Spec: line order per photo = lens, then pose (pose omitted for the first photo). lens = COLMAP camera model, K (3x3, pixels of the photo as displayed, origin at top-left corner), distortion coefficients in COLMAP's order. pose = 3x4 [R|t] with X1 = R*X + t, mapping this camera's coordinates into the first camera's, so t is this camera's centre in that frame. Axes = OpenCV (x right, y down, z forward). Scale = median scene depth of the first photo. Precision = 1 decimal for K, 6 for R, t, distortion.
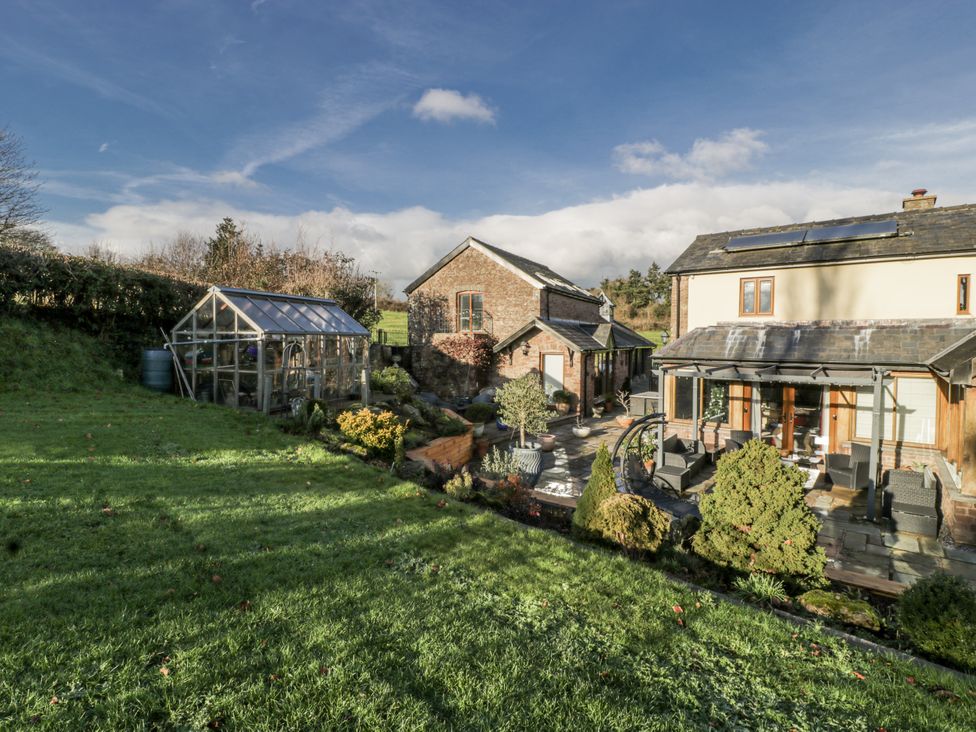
lens RADIAL K [[506.9, 0, 486.2], [0, 506.9, 364.5], [0, 0, 1]] dist [-0.003777, -0.010672]
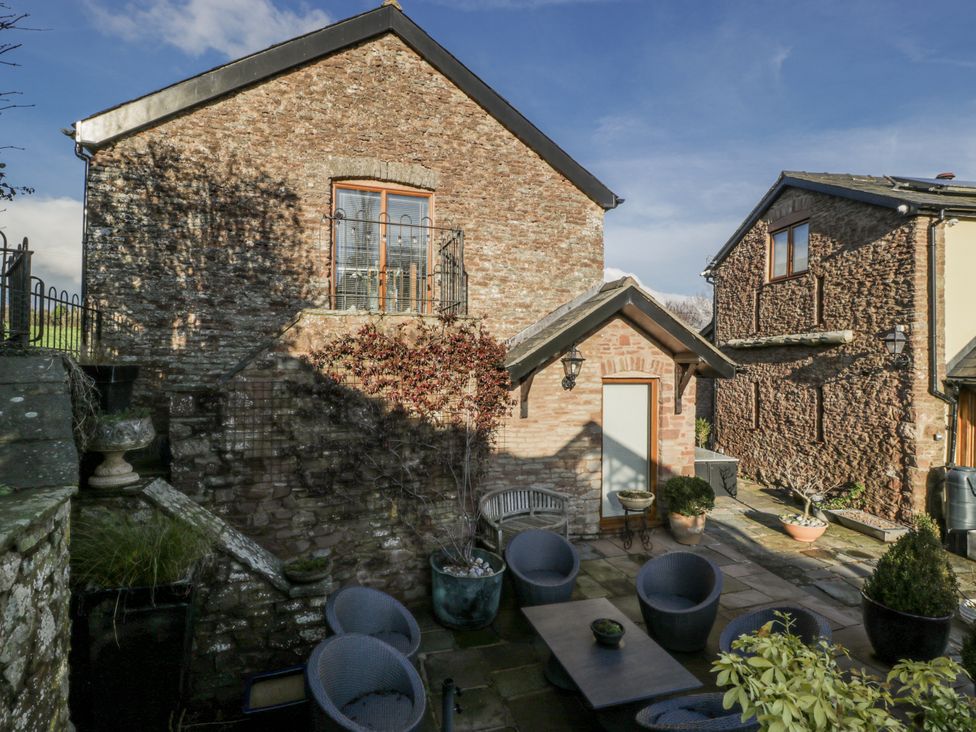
lens RADIAL K [[506.9, 0, 490.8], [0, 506.9, 360.5], [0, 0, 1]] dist [-0.003777, -0.010672]
pose [[0.703621, 0.003348, 0.710568, -0.209066], [0.031560, 0.998855, -0.035957, -0.025802], [-0.709874, 0.047725, 0.702709, 0.774597]]
